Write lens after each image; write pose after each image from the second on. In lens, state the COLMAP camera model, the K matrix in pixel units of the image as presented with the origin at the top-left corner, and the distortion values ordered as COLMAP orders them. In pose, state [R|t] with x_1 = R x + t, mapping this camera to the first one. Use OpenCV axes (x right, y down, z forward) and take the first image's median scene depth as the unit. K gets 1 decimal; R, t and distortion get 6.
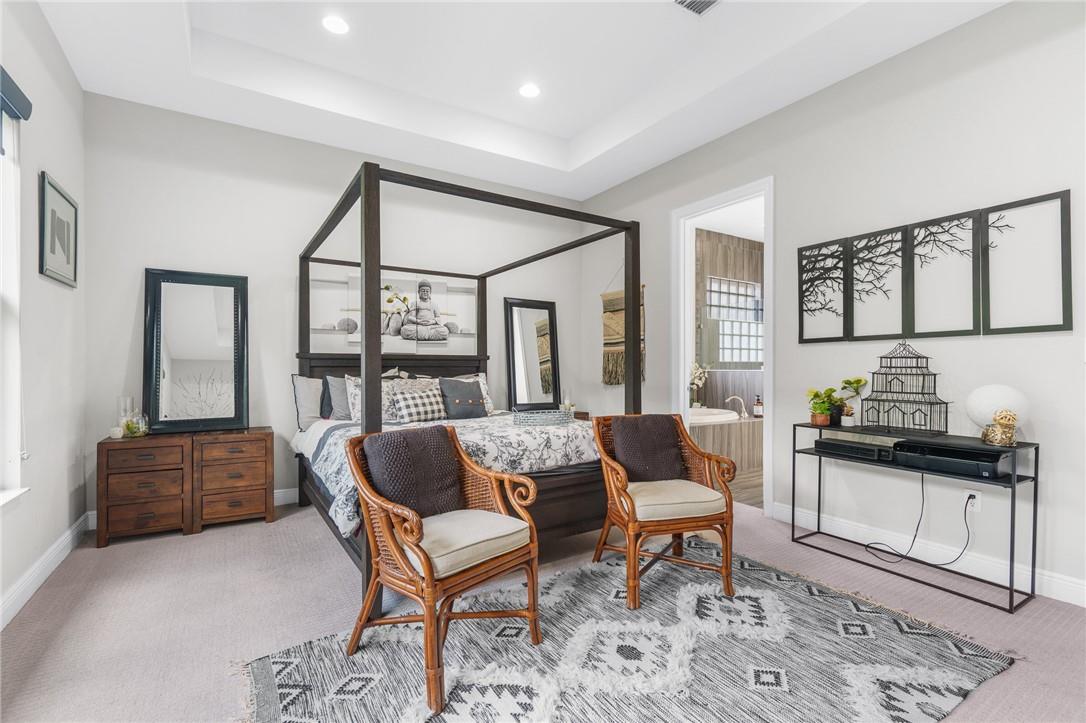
lens RADIAL K [[496.2, 0, 546.4], [0, 496.2, 363.0], [0, 0, 1]] dist [0.000239, -0.000498]
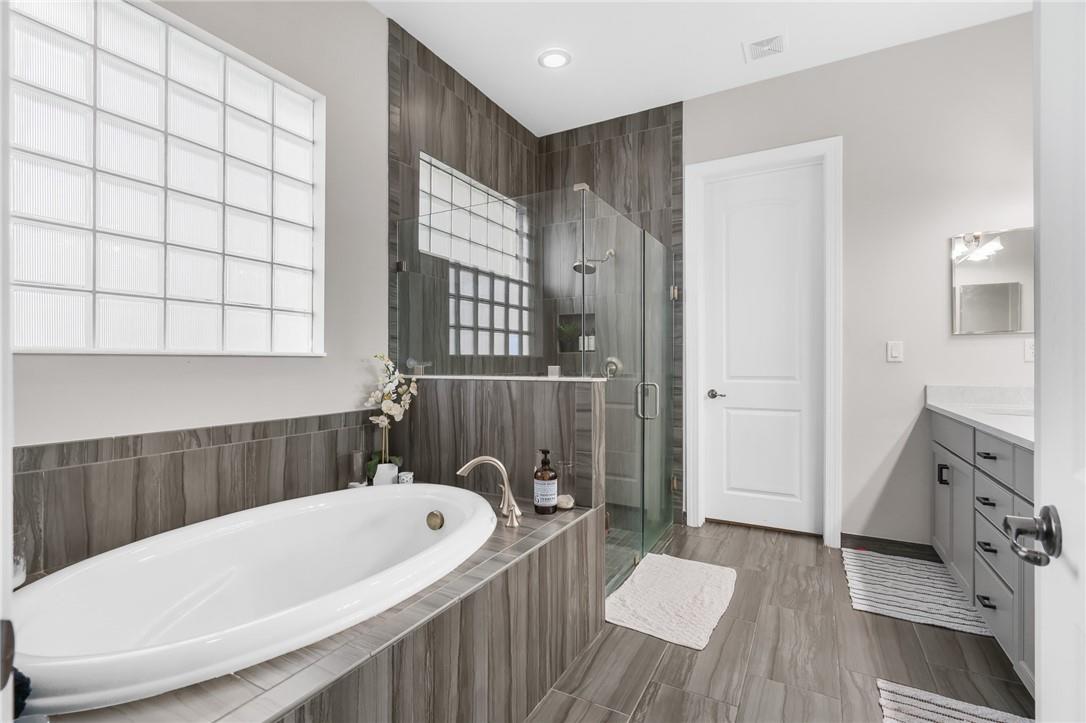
lens RADIAL K [[496.2, 0, 546.4], [0, 496.2, 363.0], [0, 0, 1]] dist [0.000239, -0.000498]
pose [[0.876479, -0.002411, 0.481435, 0.434077], [-0.001789, 0.999964, 0.008265, 0.000562], [-0.481437, -0.008105, 0.876443, 1.166514]]
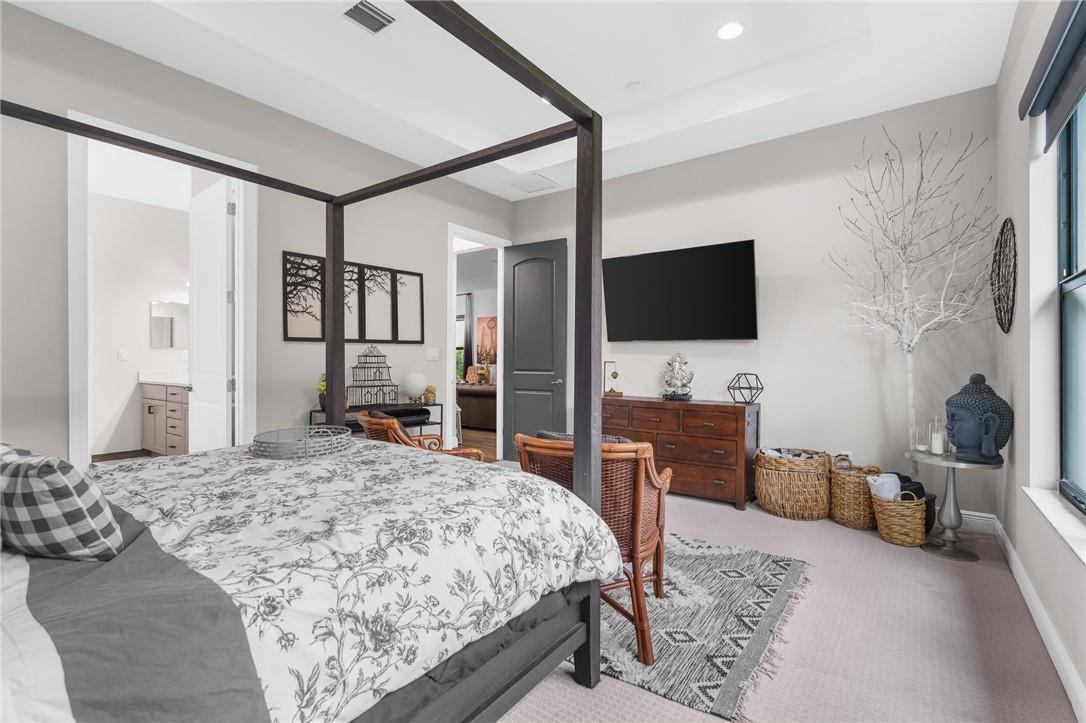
lens RADIAL K [[496.2, 0, 546.4], [0, 496.2, 363.0], [0, 0, 1]] dist [0.000239, -0.000498]
pose [[-0.361166, -0.005427, 0.932486, -0.708357], [-0.005343, 0.999979, 0.003750, 0.000497], [-0.932486, -0.003628, -0.361187, 0.894311]]
